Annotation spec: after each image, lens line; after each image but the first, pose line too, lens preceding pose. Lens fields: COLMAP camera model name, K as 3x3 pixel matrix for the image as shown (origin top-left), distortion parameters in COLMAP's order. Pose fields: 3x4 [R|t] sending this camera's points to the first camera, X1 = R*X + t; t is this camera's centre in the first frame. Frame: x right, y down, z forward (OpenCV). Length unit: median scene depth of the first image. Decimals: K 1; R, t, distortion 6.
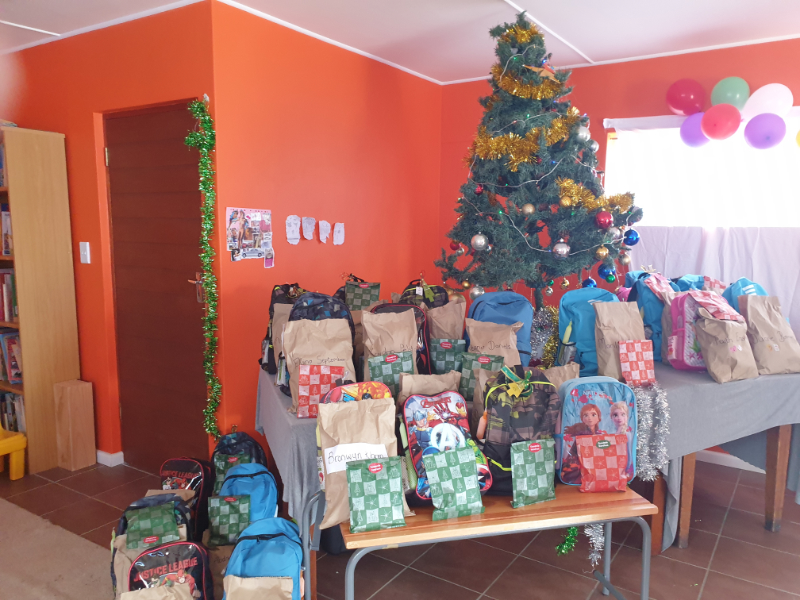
lens RADIAL K [[637.1, 0, 400.0], [0, 637.1, 300.0], [0, 0, 1]] dist [0.012777, 0.000543]
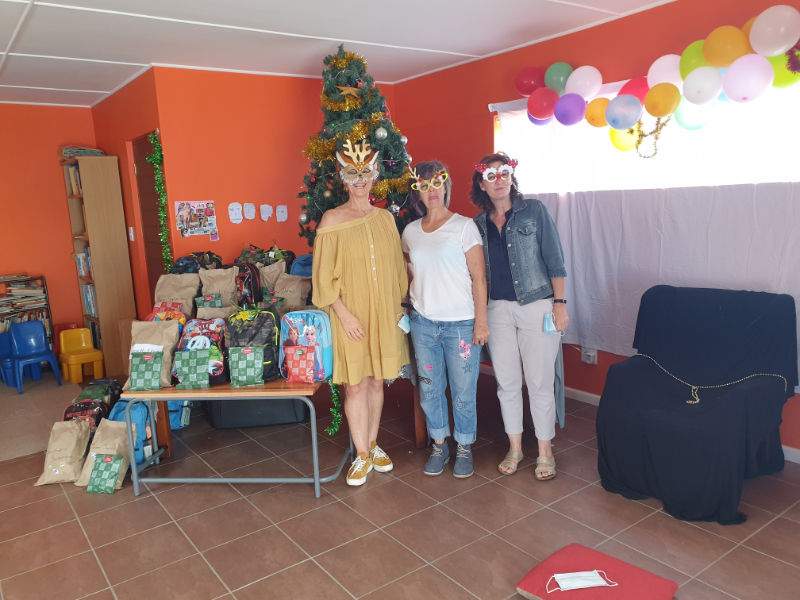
lens RADIAL K [[637.1, 0, 400.0], [0, 637.1, 300.0], [0, 0, 1]] dist [0.012777, 0.000543]
pose [[0.935142, 0.002170, -0.354267, 0.779541], [0.017667, 0.998451, 0.052750, 0.017175], [0.353833, -0.055587, 0.933655, -0.240311]]
